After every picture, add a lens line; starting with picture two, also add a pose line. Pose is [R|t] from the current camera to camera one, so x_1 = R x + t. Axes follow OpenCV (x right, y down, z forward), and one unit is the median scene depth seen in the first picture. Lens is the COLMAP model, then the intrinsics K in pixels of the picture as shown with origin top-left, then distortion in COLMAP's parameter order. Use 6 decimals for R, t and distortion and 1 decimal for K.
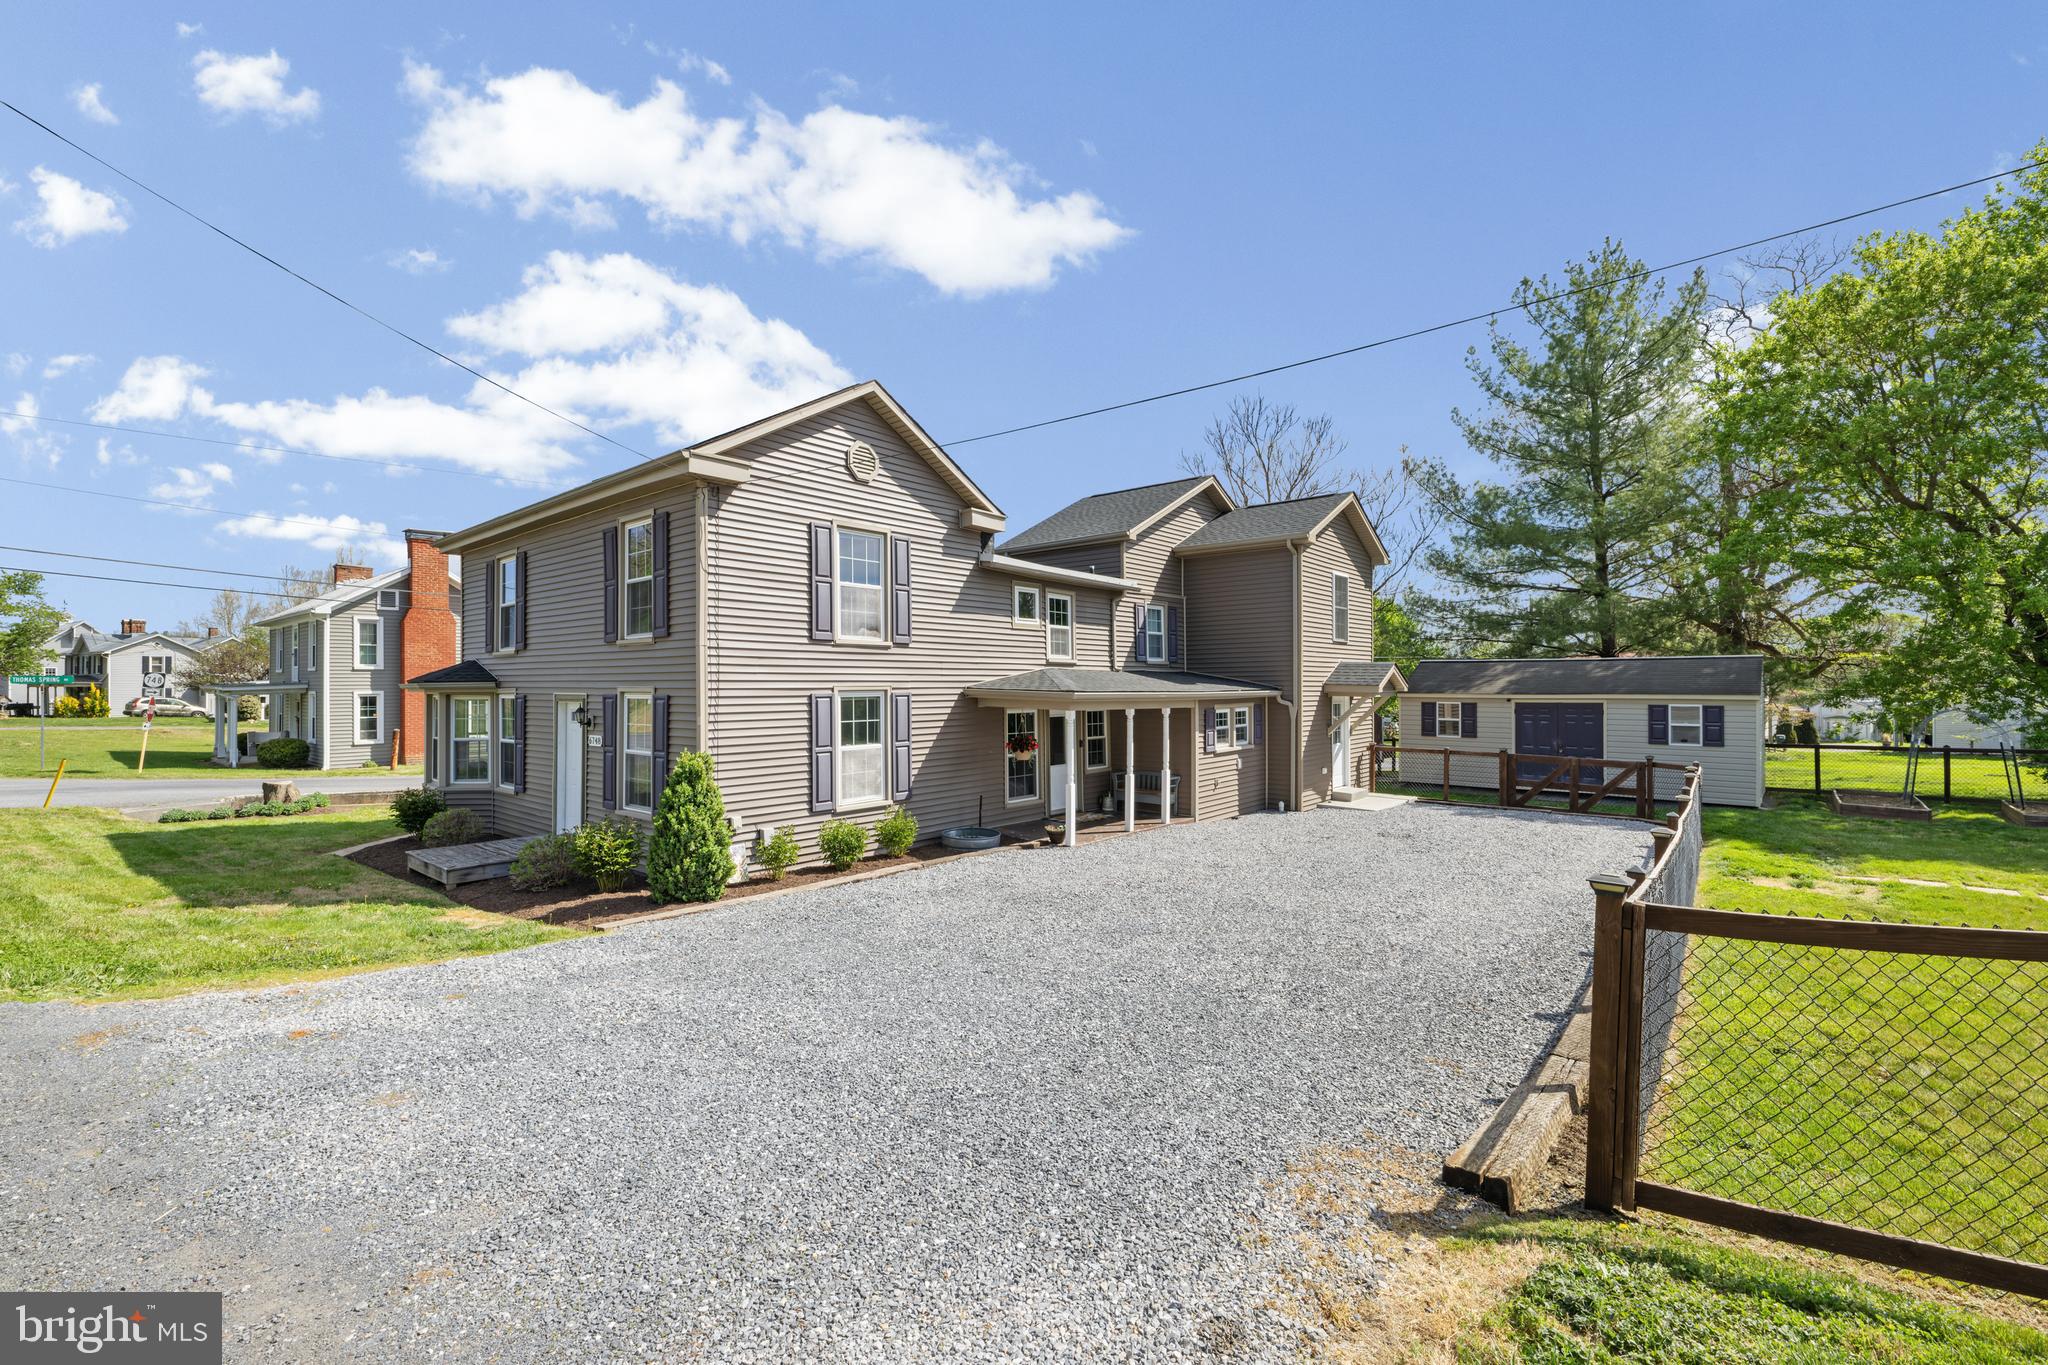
lens RADIAL K [[872.7, 0, 1028.0], [0, 872.7, 717.0], [0, 0, 1]] dist [0.008458, 0.000037]
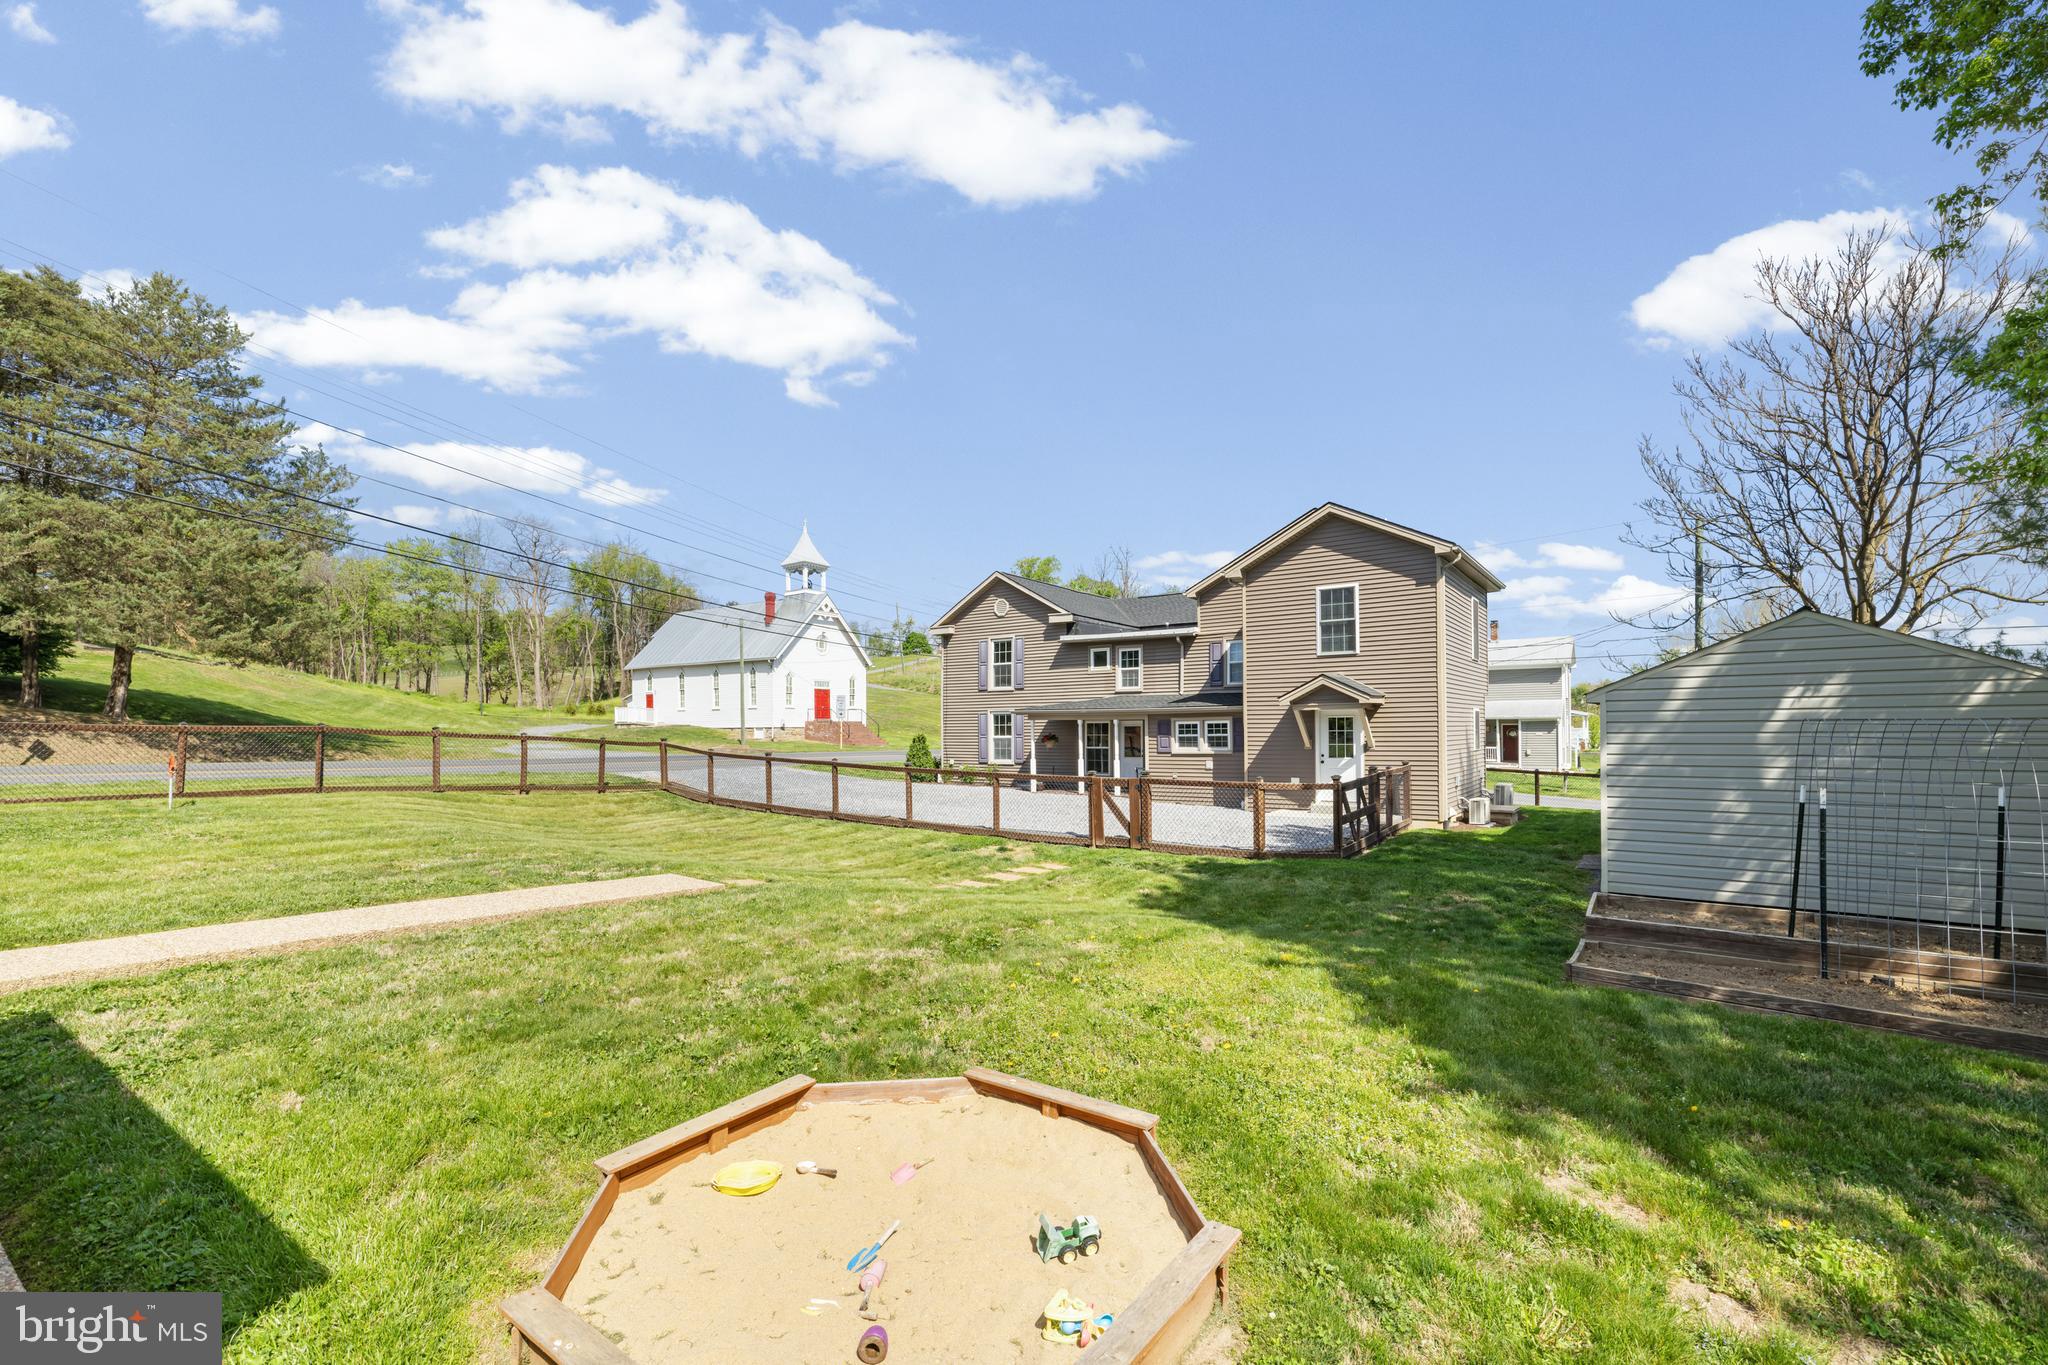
lens RADIAL K [[872.7, 0, 1028.0], [0, 872.7, 717.0], [0, 0, 1]] dist [0.008458, 0.000037]
pose [[0.095173, -0.009479, -0.995416, 1.617669], [-0.025840, 0.999594, -0.011989, 0.007880], [0.995125, 0.026863, 0.094889, 0.685035]]
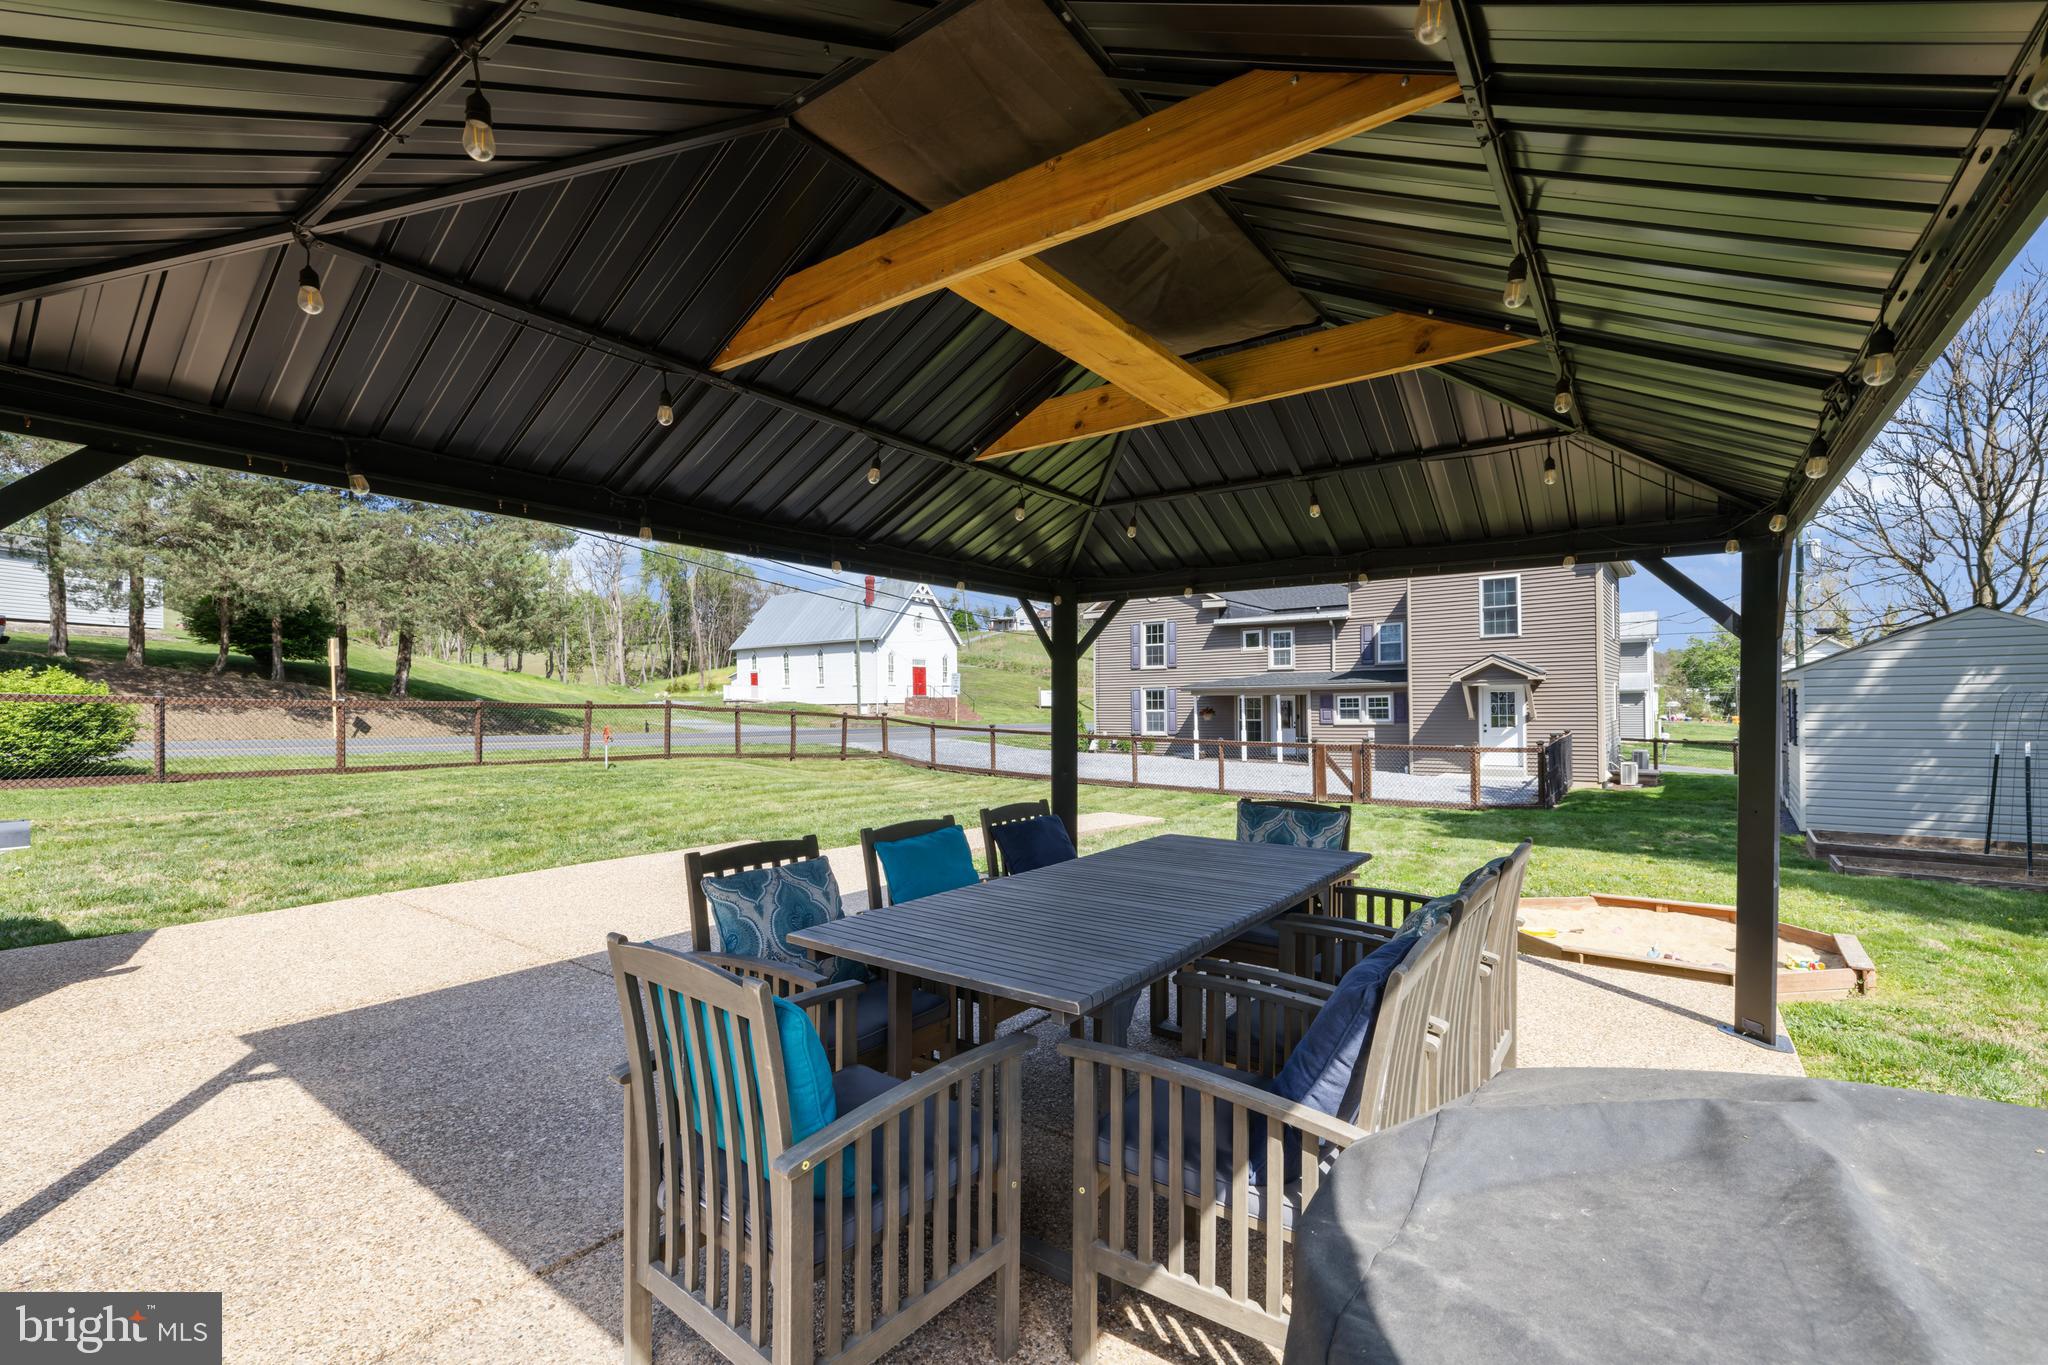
lens RADIAL K [[872.1, 0, 1031.6], [0, 872.1, 694.9], [0, 0, 1]] dist [0.012003, 0.000178]
pose [[0.065707, -0.006976, -0.997815, 1.783382], [-0.021030, 0.999744, -0.008374, 0.014598], [0.997617, 0.021534, 0.065543, 0.396701]]
